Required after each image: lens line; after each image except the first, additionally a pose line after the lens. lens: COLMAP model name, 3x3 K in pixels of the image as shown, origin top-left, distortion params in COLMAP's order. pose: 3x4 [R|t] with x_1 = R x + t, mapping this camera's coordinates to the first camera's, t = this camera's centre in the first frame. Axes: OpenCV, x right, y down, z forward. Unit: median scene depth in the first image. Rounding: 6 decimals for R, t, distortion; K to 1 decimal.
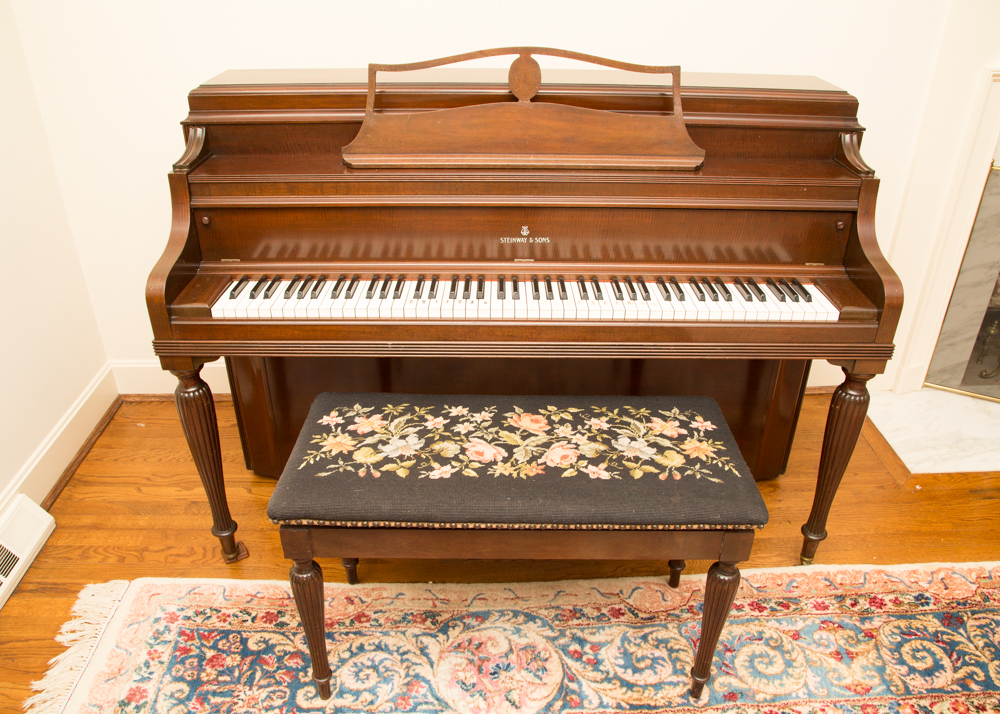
lens RADIAL K [[718.9, 0, 500.0], [0, 718.9, 357.0], [0, 0, 1]] dist [-0.181130, 0.066587]
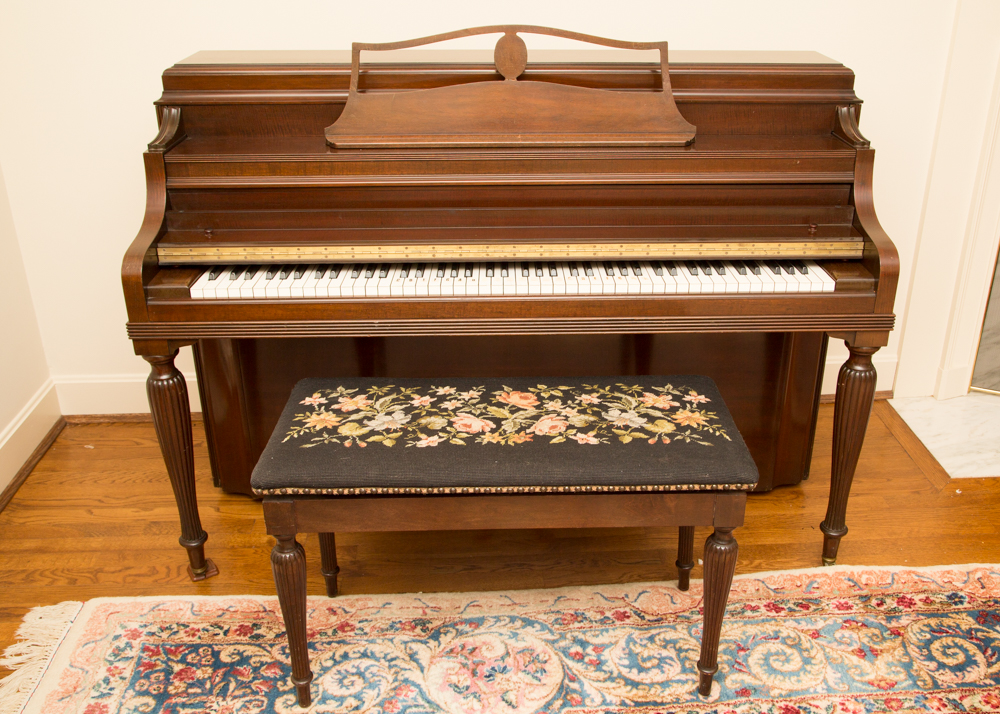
lens RADIAL K [[884.8, 0, 558.6], [0, 884.8, 335.1], [0, 0, 1]] dist [-0.187253, 0.115556]
pose [[0.998011, -0.017107, 0.060671, 0.022568], [0.022317, 0.996022, -0.086269, 0.103417], [-0.058954, 0.087452, 0.994423, -0.195109]]
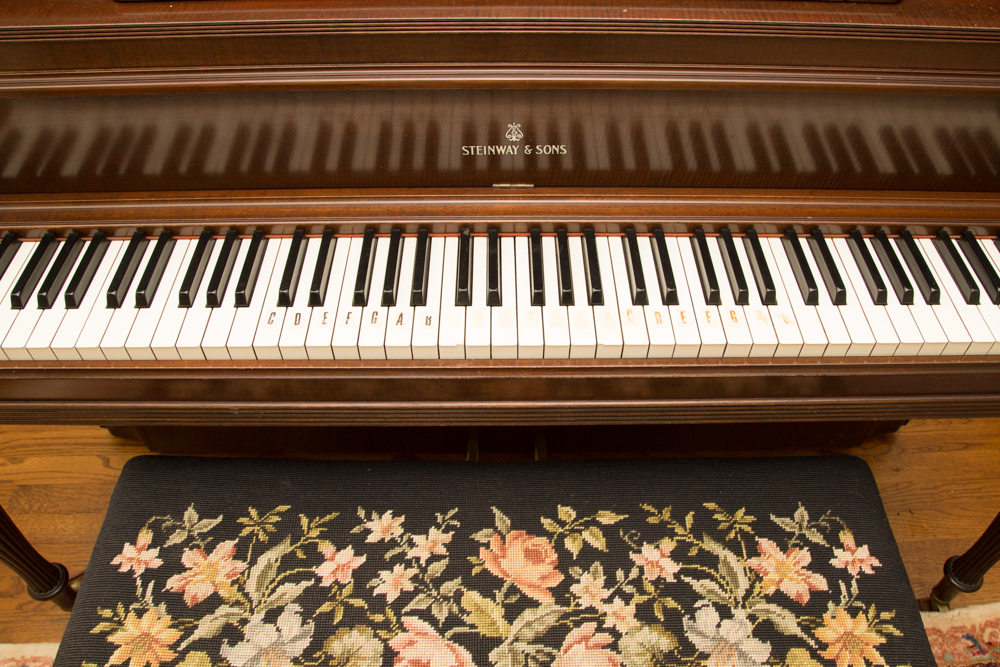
lens RADIAL K [[775.7, 0, 519.3], [0, 775.7, 333.1], [0, 0, 1]] dist [-0.106574, 0.006419]
pose [[0.999645, -0.010217, 0.024626, 0.025588], [0.001242, 0.940505, 0.339777, -0.234053], [-0.026632, -0.339626, 0.940183, 0.509043]]
